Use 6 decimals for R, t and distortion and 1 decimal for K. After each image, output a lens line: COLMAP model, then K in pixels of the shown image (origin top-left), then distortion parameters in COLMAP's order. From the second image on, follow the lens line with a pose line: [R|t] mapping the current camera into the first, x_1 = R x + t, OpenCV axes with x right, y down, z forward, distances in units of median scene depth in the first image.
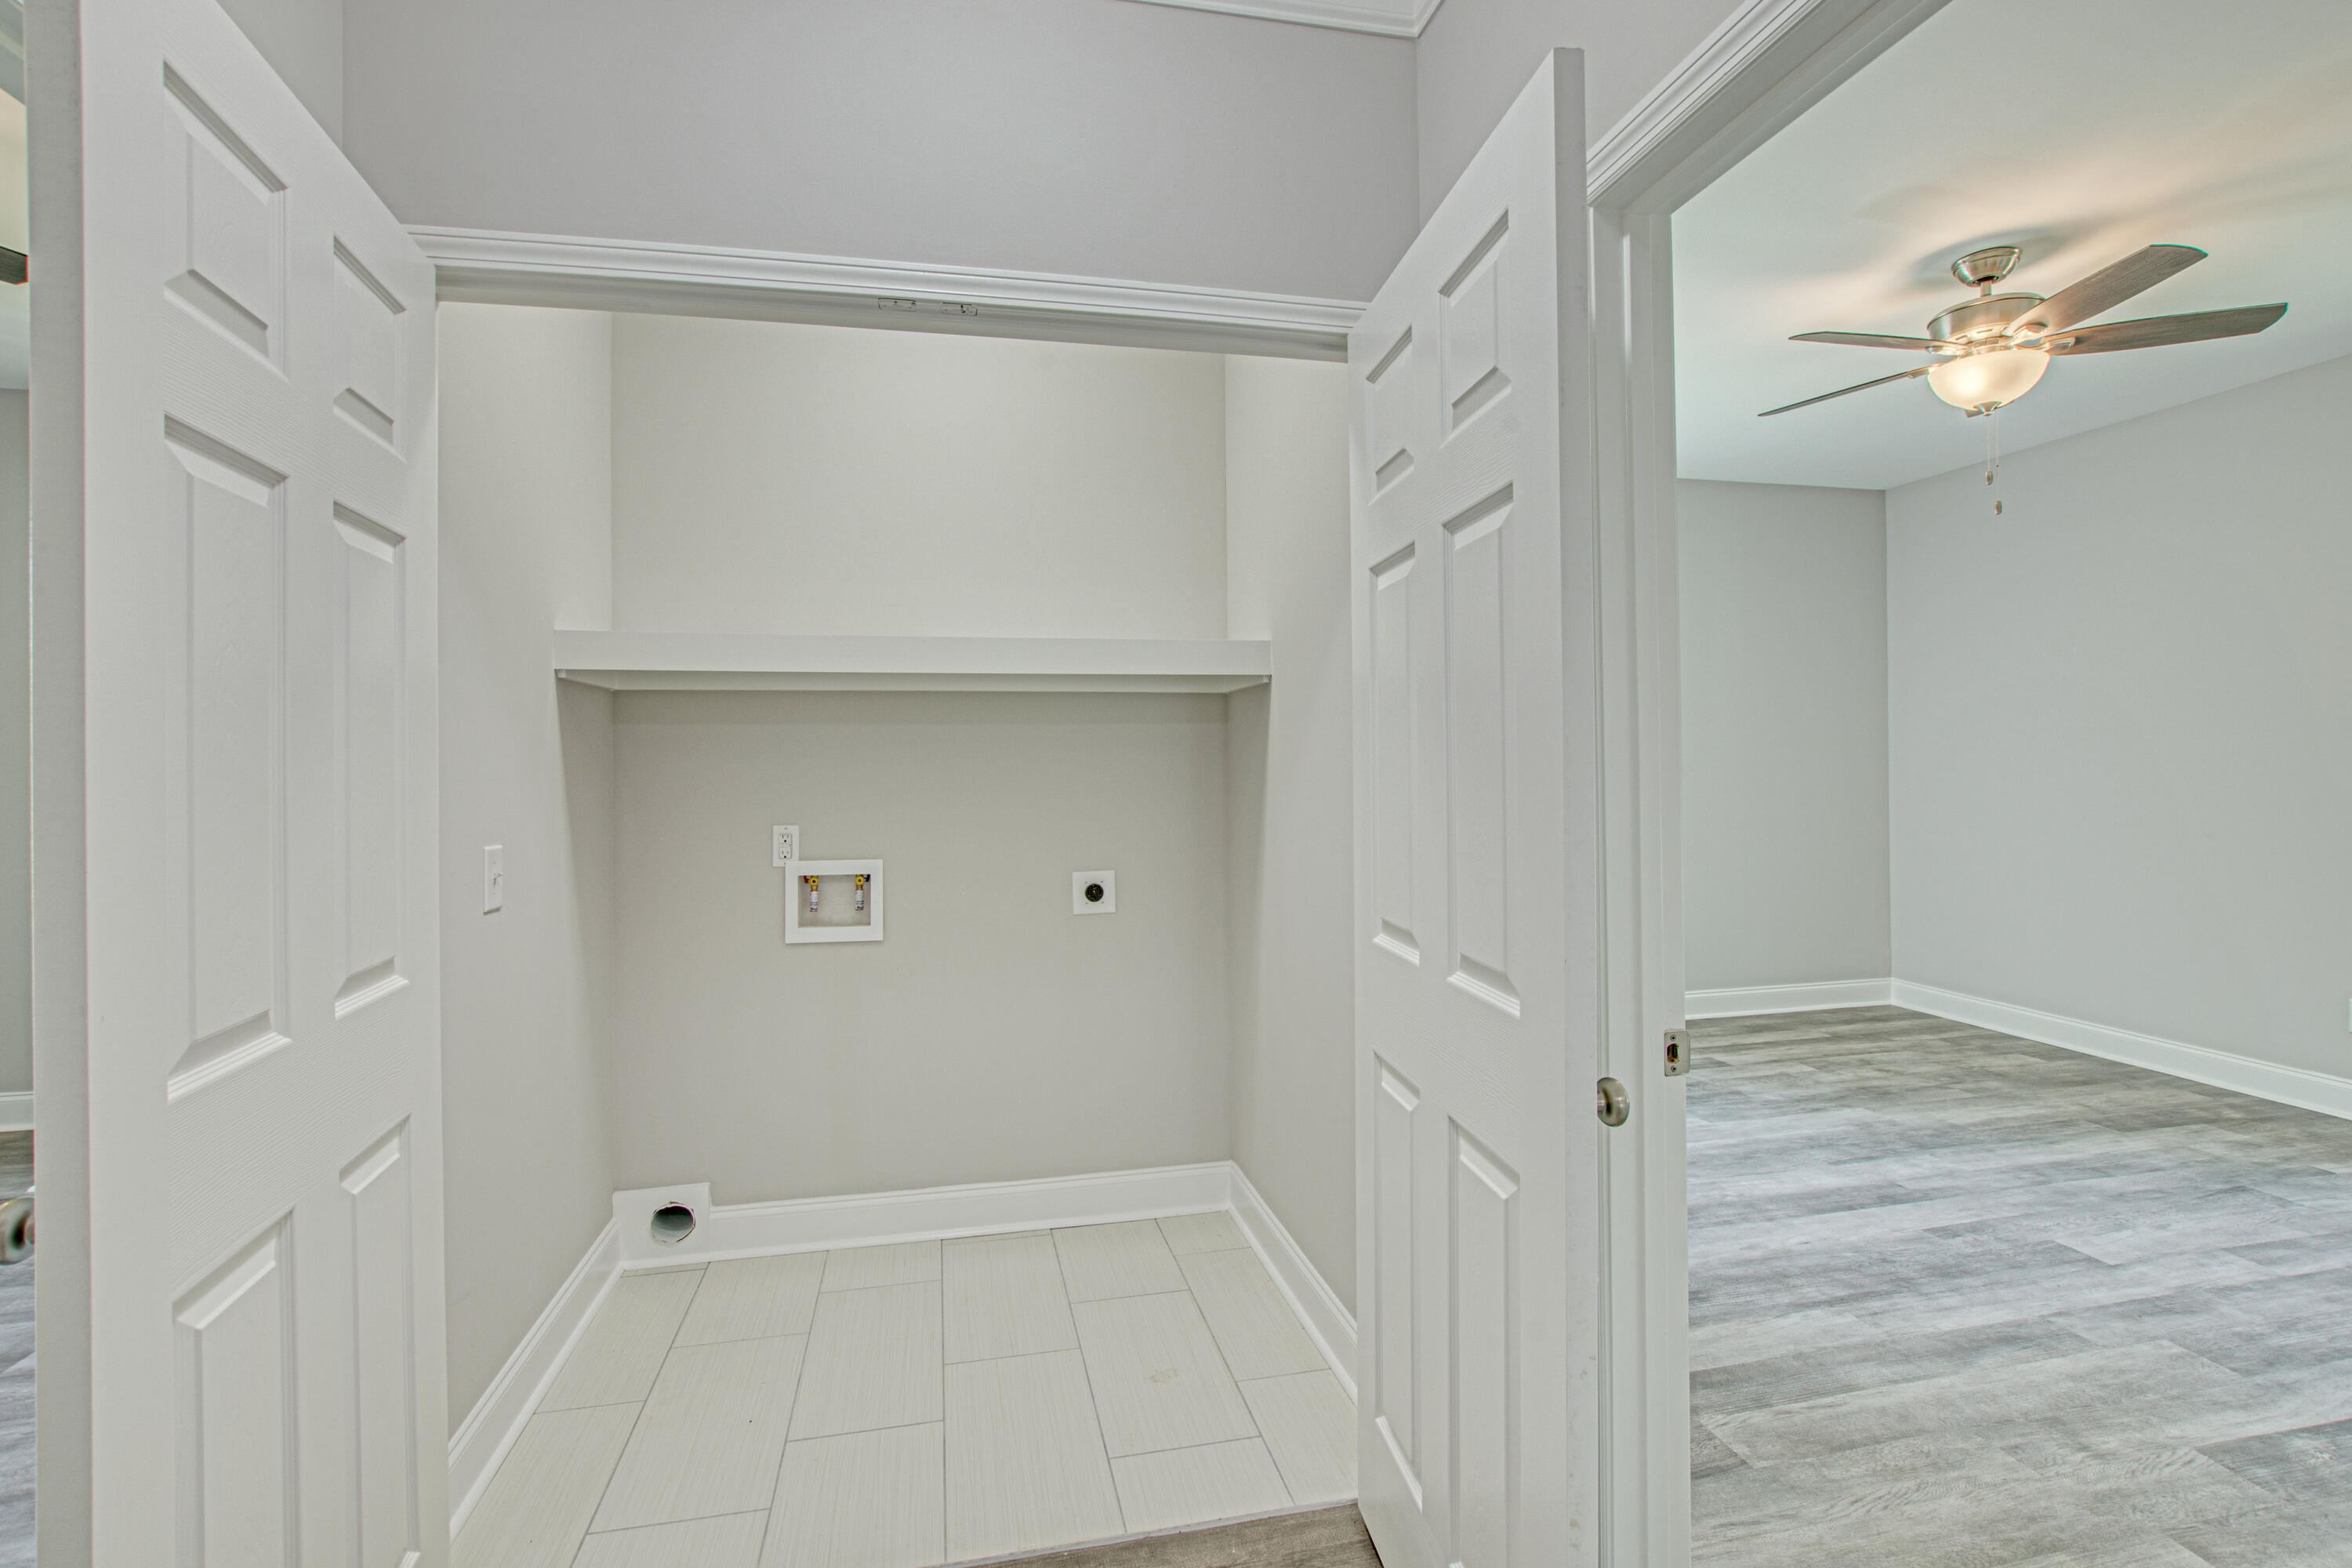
lens RADIAL K [[1058.4, 0, 1165.4], [0, 1058.4, 749.7], [0, 0, 1]] dist [-0.036318, 0.009389]
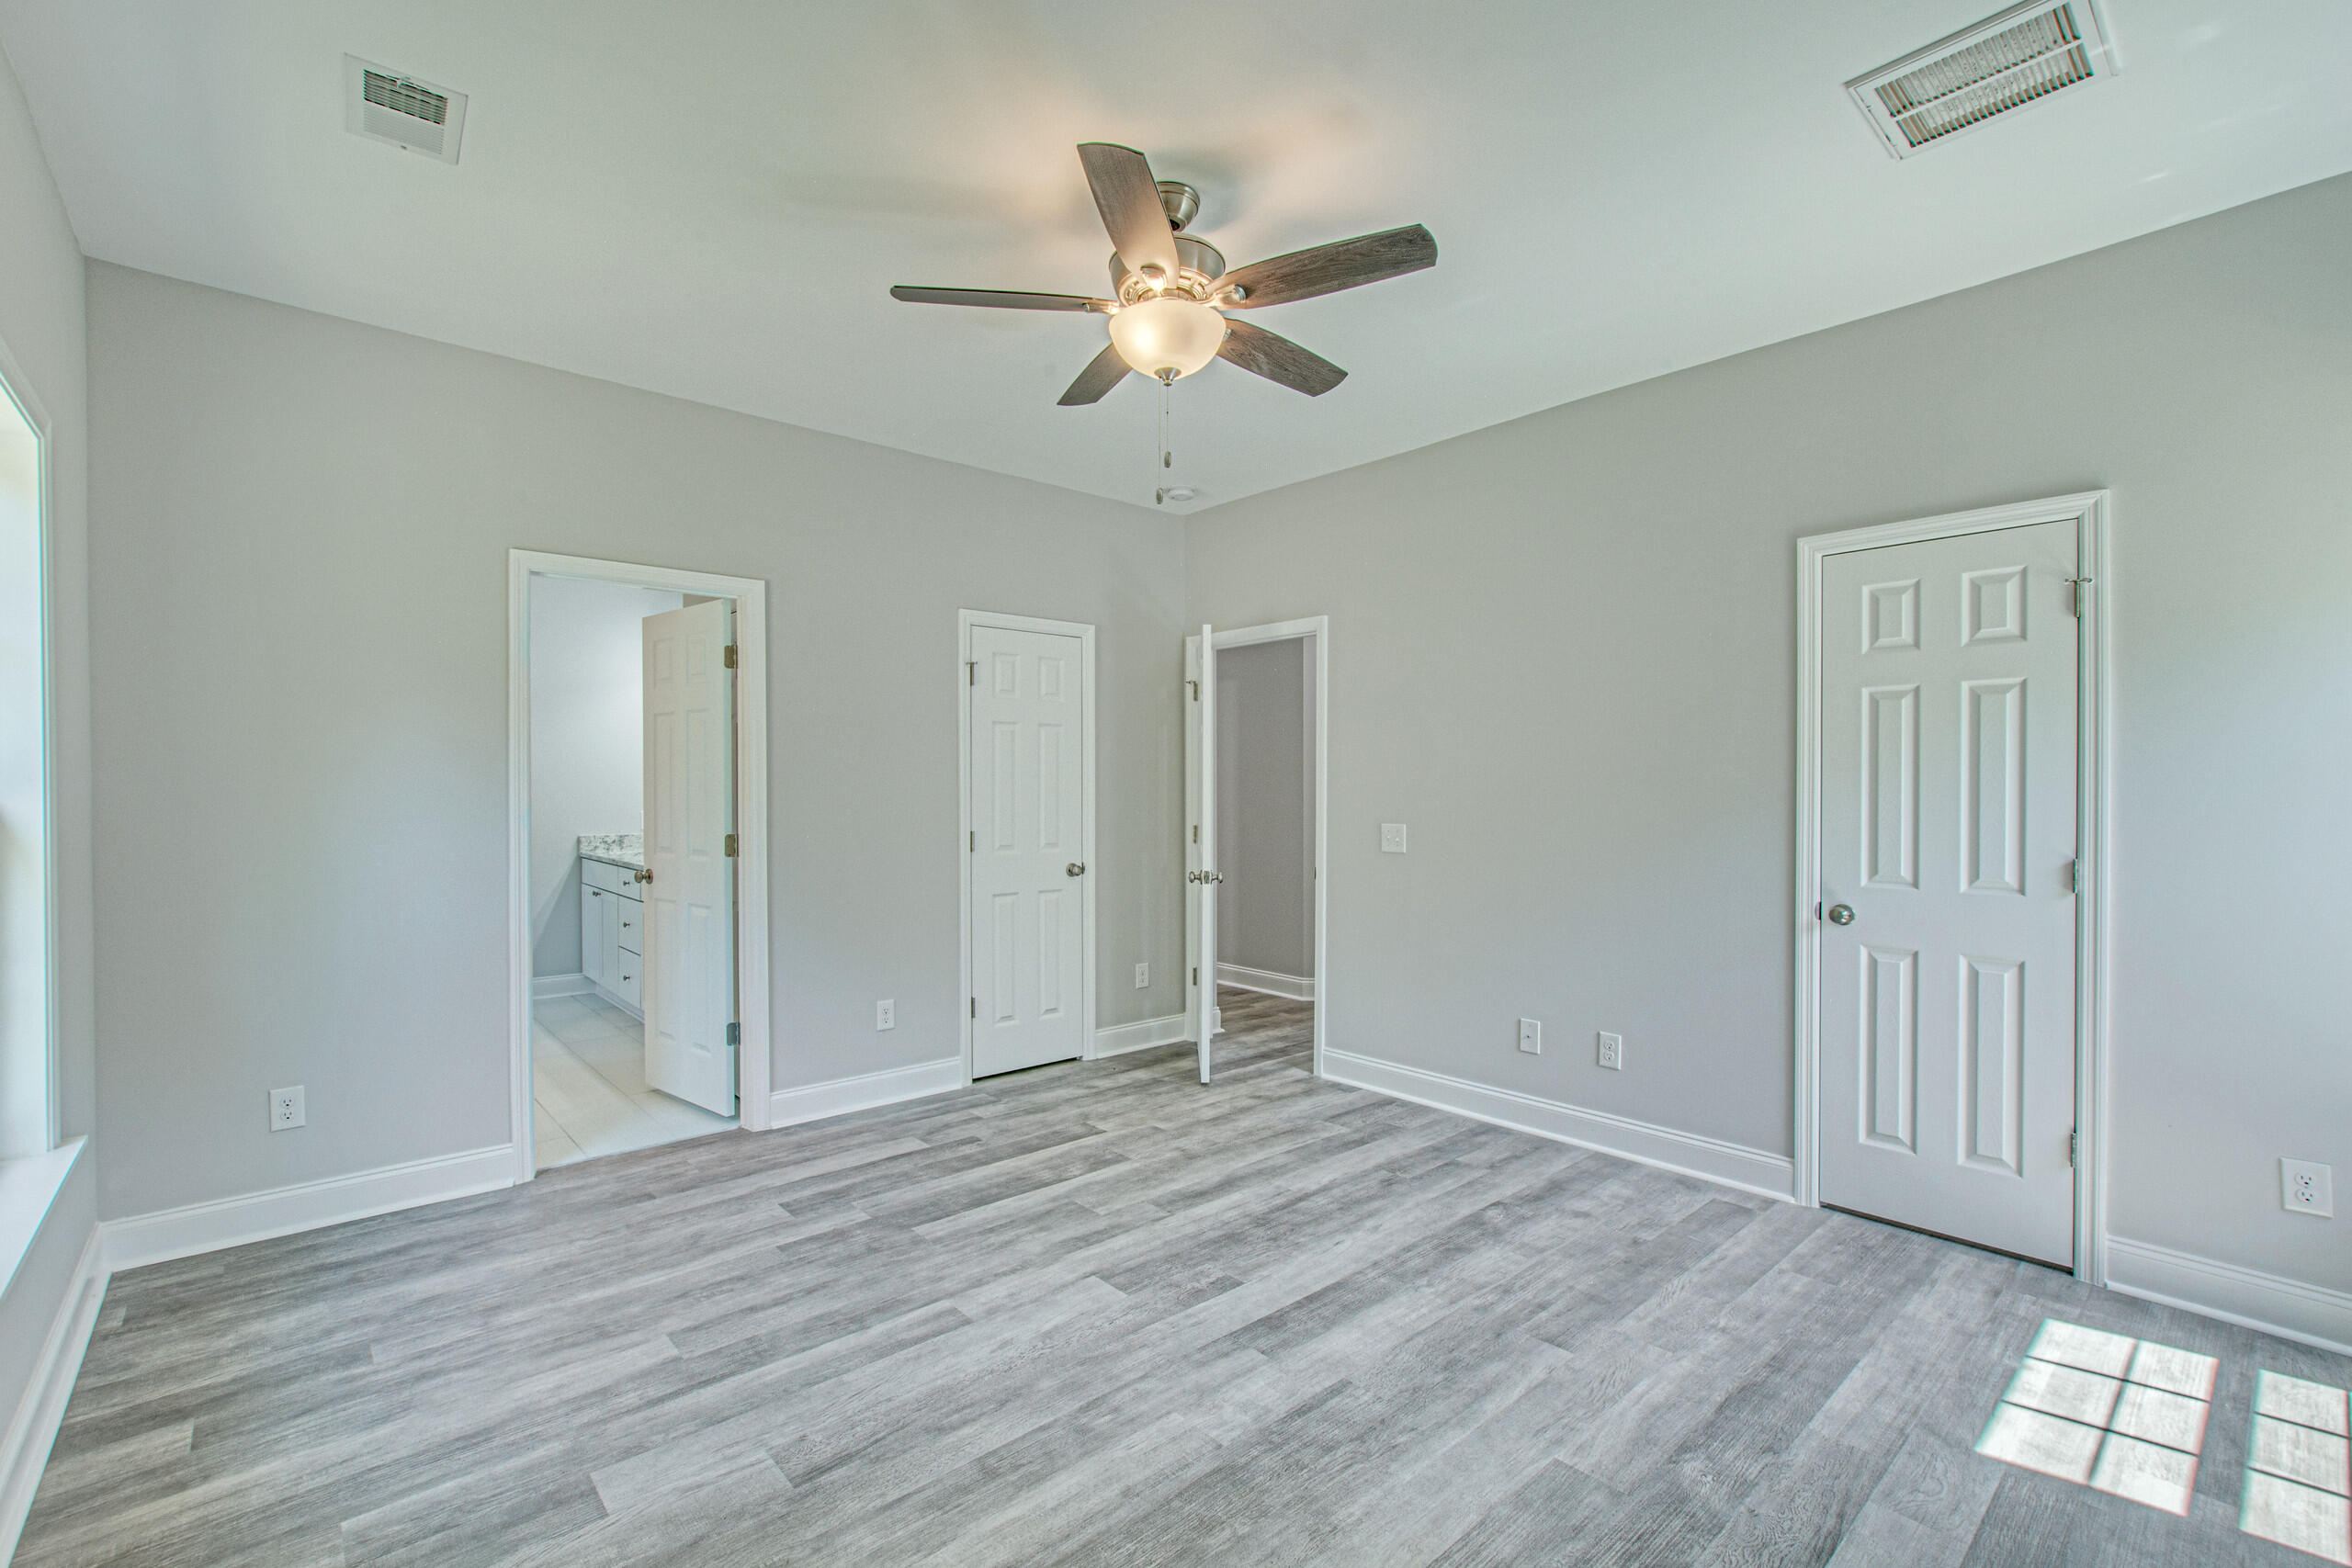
lens RADIAL K [[1033.3, 0, 1153.3], [0, 1033.3, 784.9], [0, 0, 1]] dist [-0.020129, 0.001236]
pose [[-0.875012, 0.005959, -0.484065, 1.189401], [0.011253, 0.999904, -0.008031, 0.008154], [0.483971, -0.012474, -0.874995, 1.693921]]
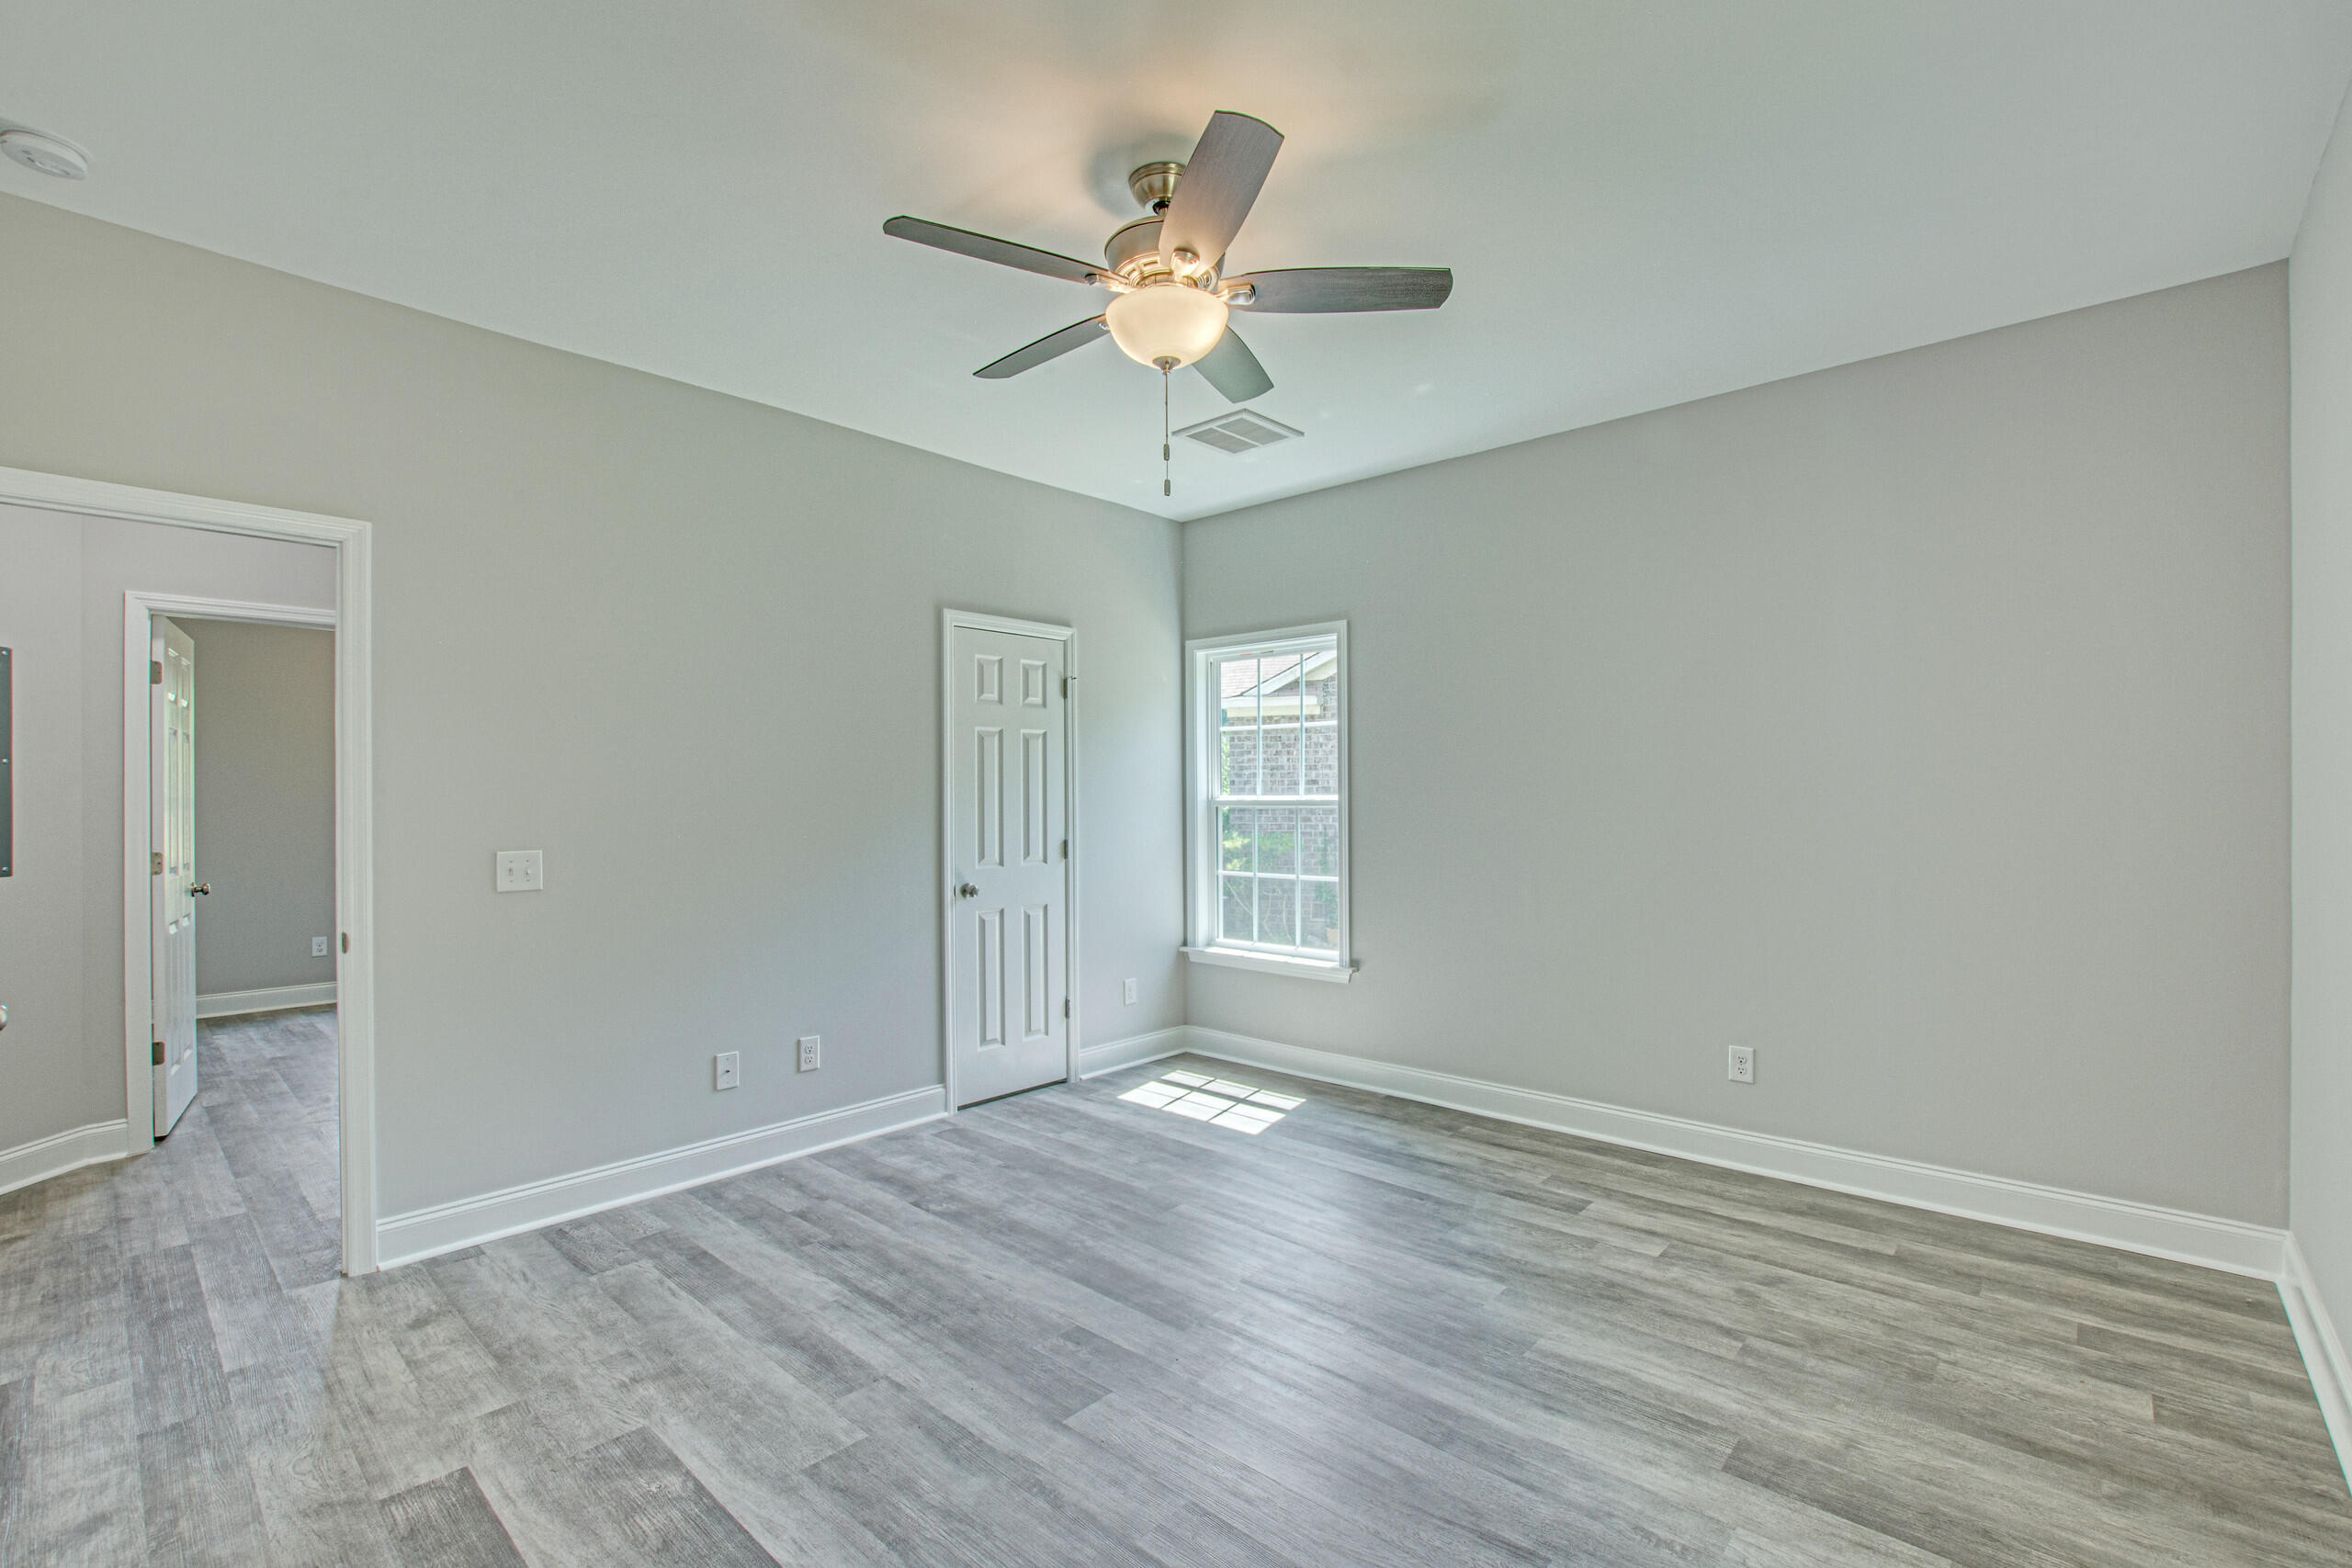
lens RADIAL K [[1030.7, 0, 1204.0], [0, 1030.7, 791.6], [0, 0, 1]] dist [-0.027067, 0.000448]
pose [[0.597635, 0.000961, -0.801768, 1.422779], [0.007774, 0.999945, 0.006993, -0.006550], [0.801731, -0.010413, 0.597595, 0.528516]]
